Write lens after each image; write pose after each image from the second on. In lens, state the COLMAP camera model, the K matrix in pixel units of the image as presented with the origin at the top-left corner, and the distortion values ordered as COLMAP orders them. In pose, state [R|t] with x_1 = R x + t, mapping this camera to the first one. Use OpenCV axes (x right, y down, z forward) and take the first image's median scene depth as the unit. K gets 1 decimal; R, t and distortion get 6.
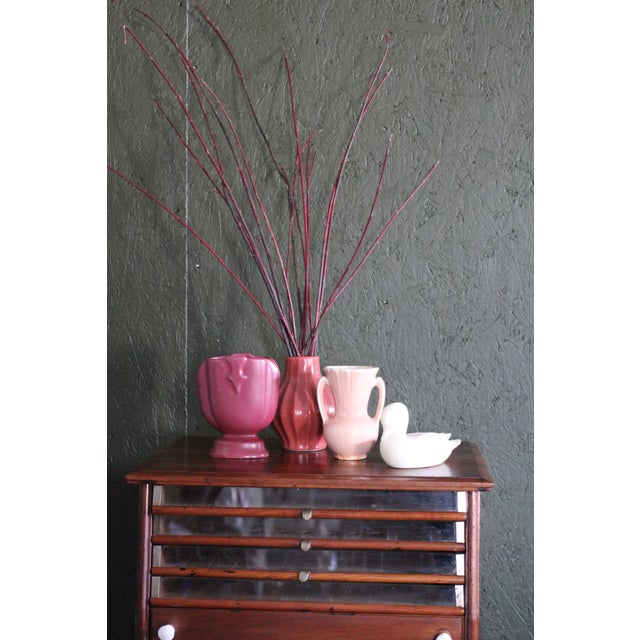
lens RADIAL K [[1137.5, 0, 320.0], [0, 1137.5, 320.0], [0, 0, 1]] dist [-0.029302, 0.066246]
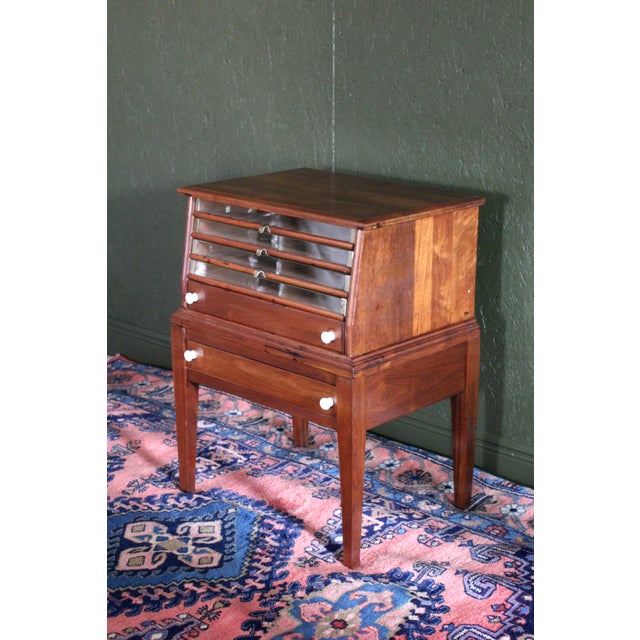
lens RADIAL K [[1177.2, 0, 320.0], [0, 1177.2, 320.0], [0, 0, 1]] dist [-0.087345, 0.184851]
pose [[0.767079, 0.176051, -0.616925, 0.923378], [-0.024772, 0.969022, 0.245728, -0.074200], [0.641075, -0.173210, 0.747677, -0.038875]]
